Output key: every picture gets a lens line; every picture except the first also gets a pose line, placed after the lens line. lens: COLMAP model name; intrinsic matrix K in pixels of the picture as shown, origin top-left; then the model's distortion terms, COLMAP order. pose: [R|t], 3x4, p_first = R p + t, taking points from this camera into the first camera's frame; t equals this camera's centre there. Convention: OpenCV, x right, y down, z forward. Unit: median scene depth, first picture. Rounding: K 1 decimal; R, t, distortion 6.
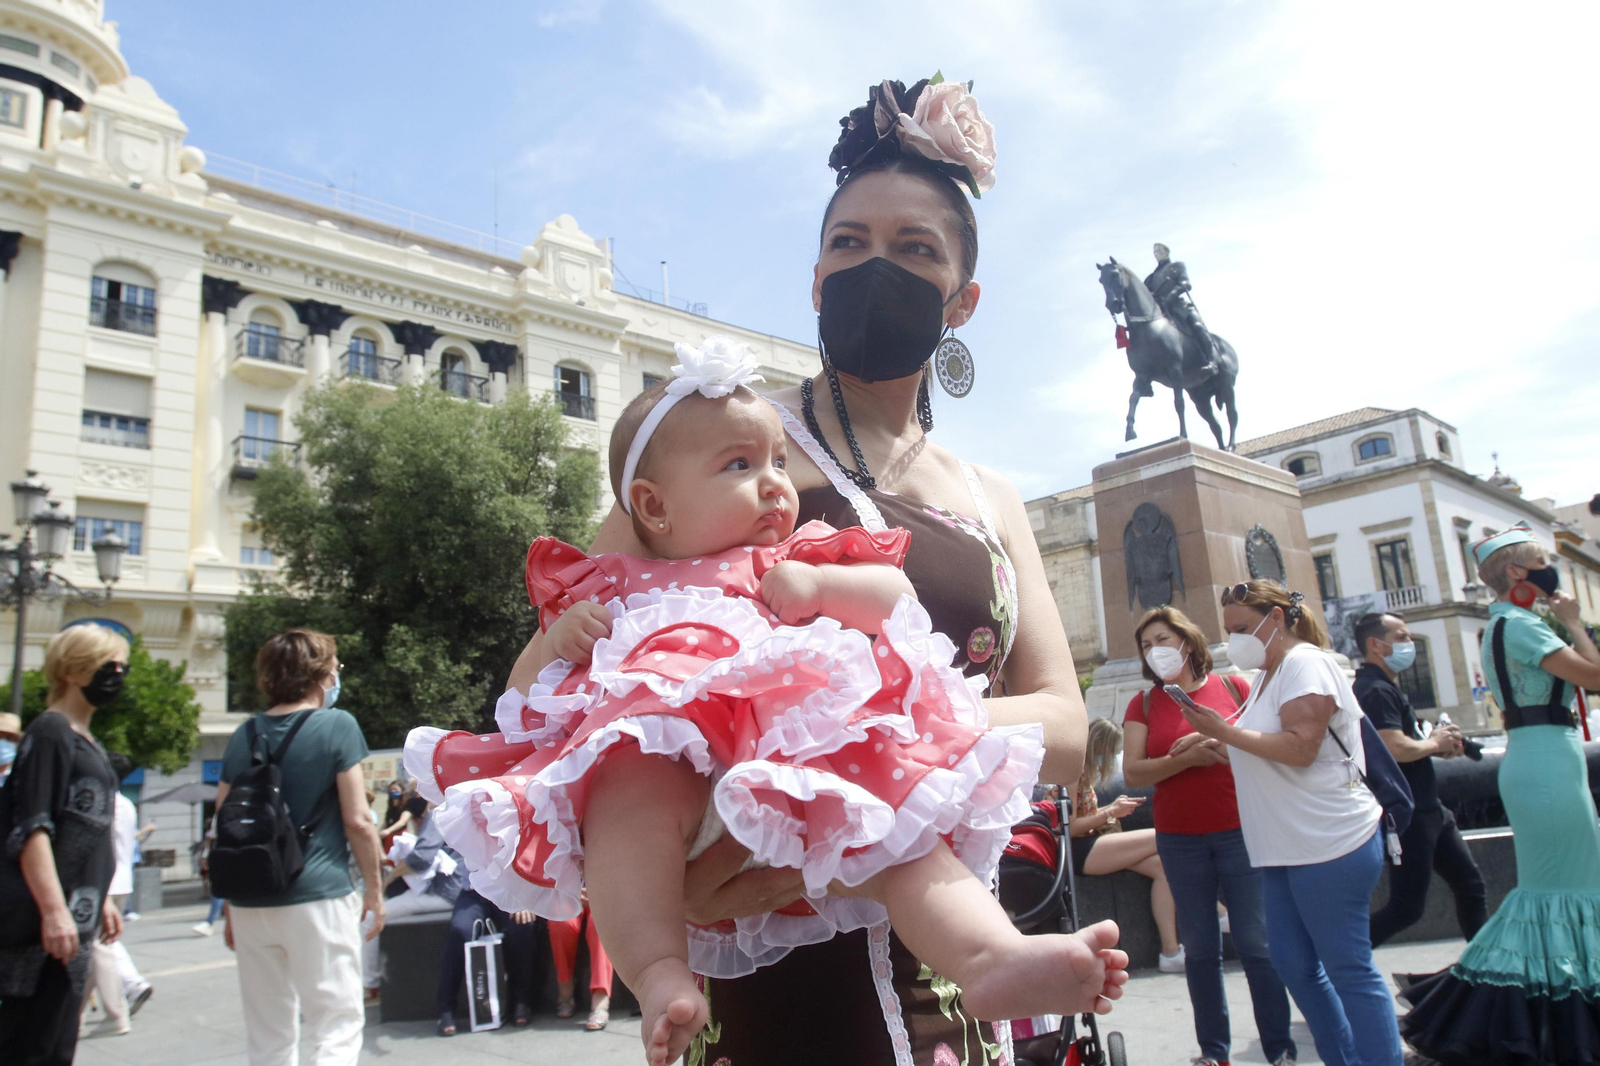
lens RADIAL K [[1173.1, 0, 794.8], [0, 1173.1, 542.0], [0, 0, 1]] dist [-0.103735, 0.057770]
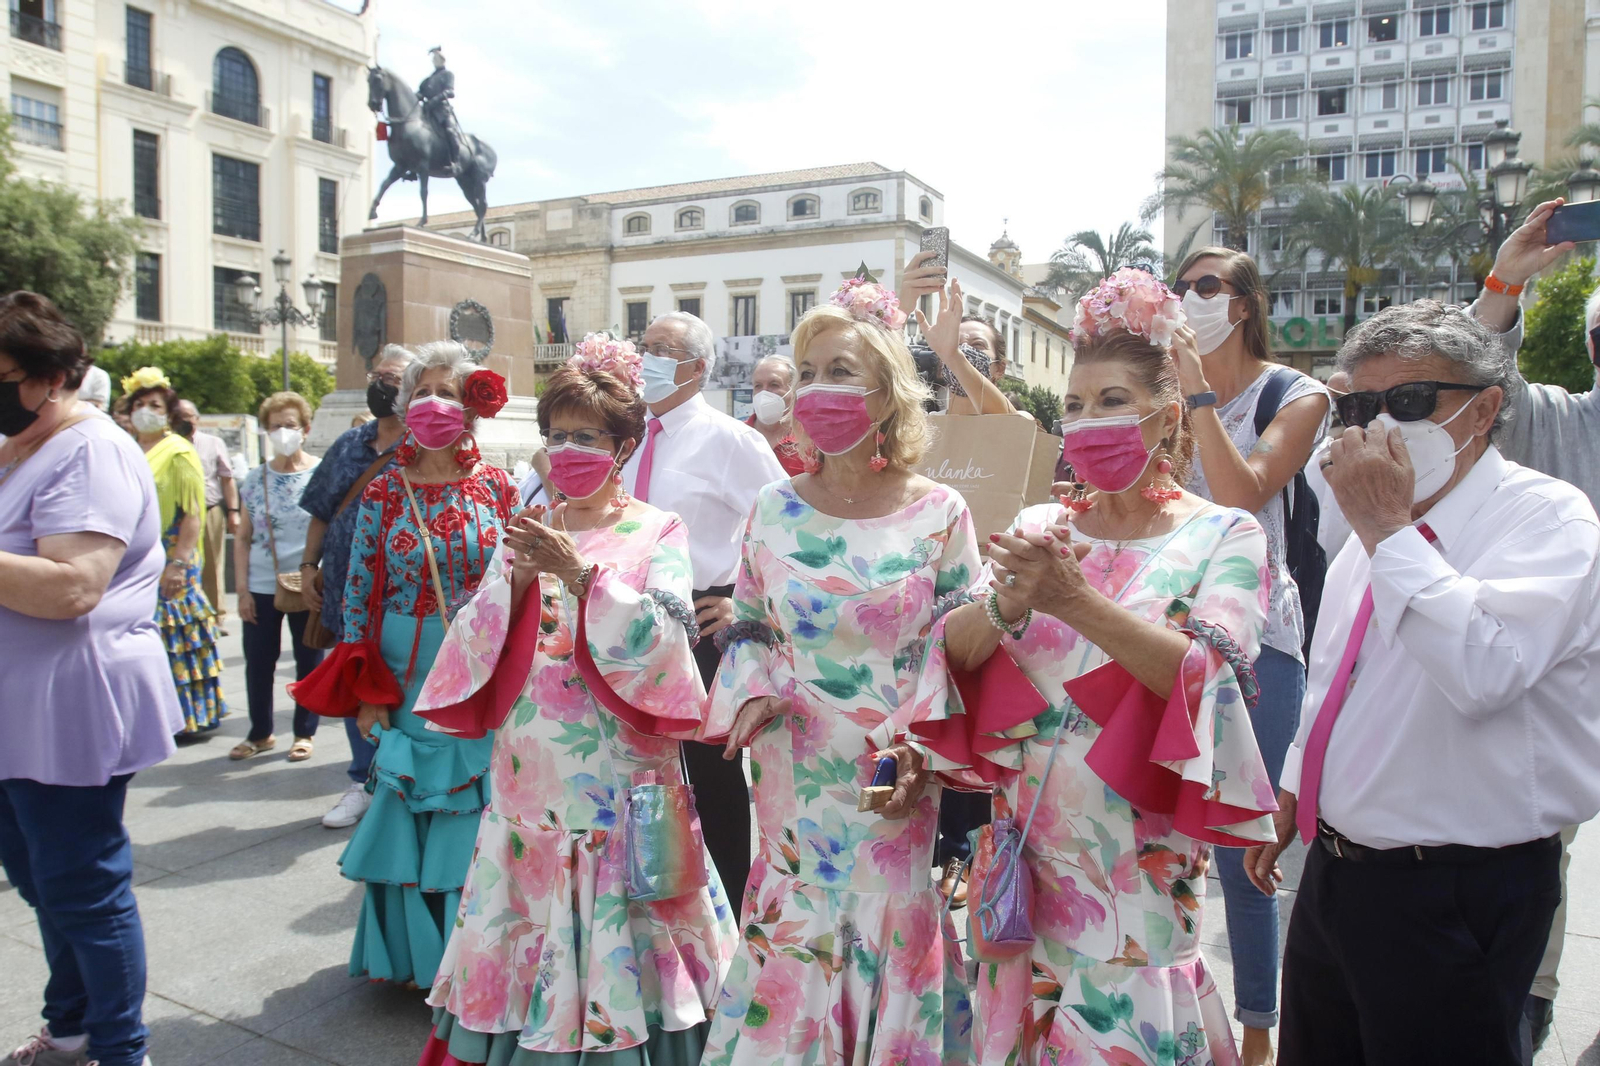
lens RADIAL K [[1173.1, 0, 794.8], [0, 1173.1, 542.0], [0, 0, 1]] dist [-0.103735, 0.057770]
pose [[0.933458, 0.056619, 0.354189, 0.064786], [-0.149184, 0.959285, 0.239824, -0.026387], [-0.326190, -0.276705, 0.903900, -0.083413]]
